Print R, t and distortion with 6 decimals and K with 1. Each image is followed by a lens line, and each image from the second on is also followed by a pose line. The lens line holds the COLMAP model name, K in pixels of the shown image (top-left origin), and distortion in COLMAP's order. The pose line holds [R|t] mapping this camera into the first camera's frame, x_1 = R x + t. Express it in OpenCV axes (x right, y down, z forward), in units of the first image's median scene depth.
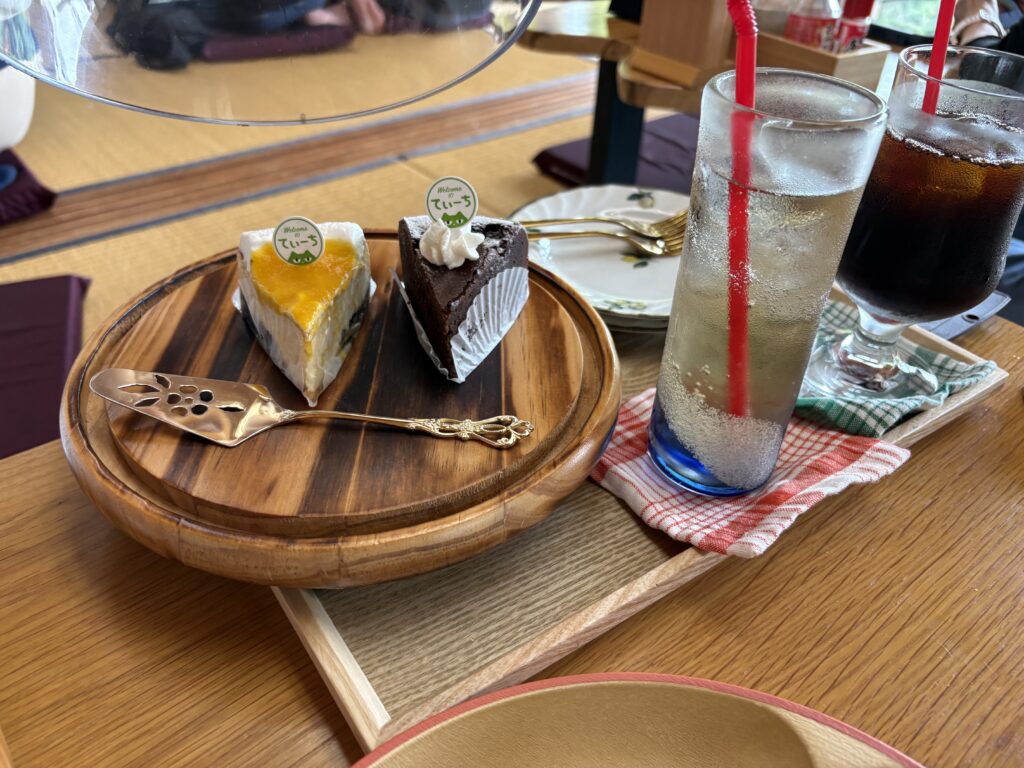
lens RADIAL K [[781.6, 0, 512.0], [0, 781.6, 384.0], [0, 0, 1]] dist [0.002468, 0.001238]
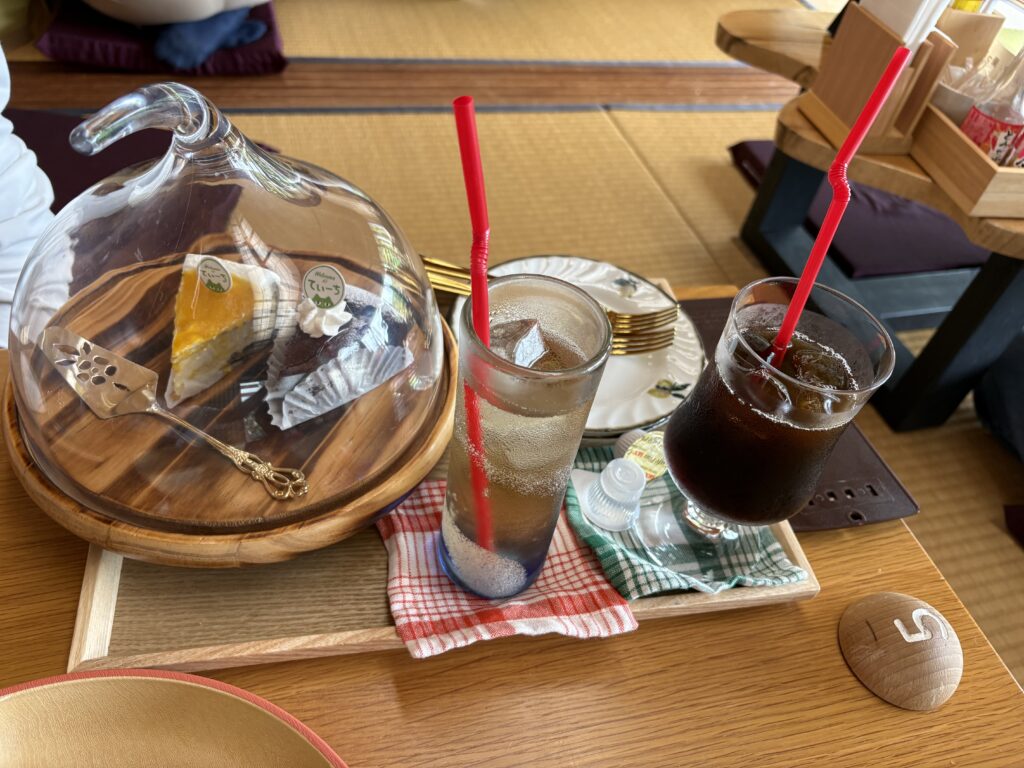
lens RADIAL K [[776.0, 0, 512.0], [0, 776.0, 384.0], [0, 0, 1]] dist [0.000551, 0.005199]
pose [[0.911723, 0.351415, -0.212767, 0.474301], [-0.326167, 0.934102, 0.145153, -0.345520], [0.249755, -0.062942, 0.966261, -0.090932]]
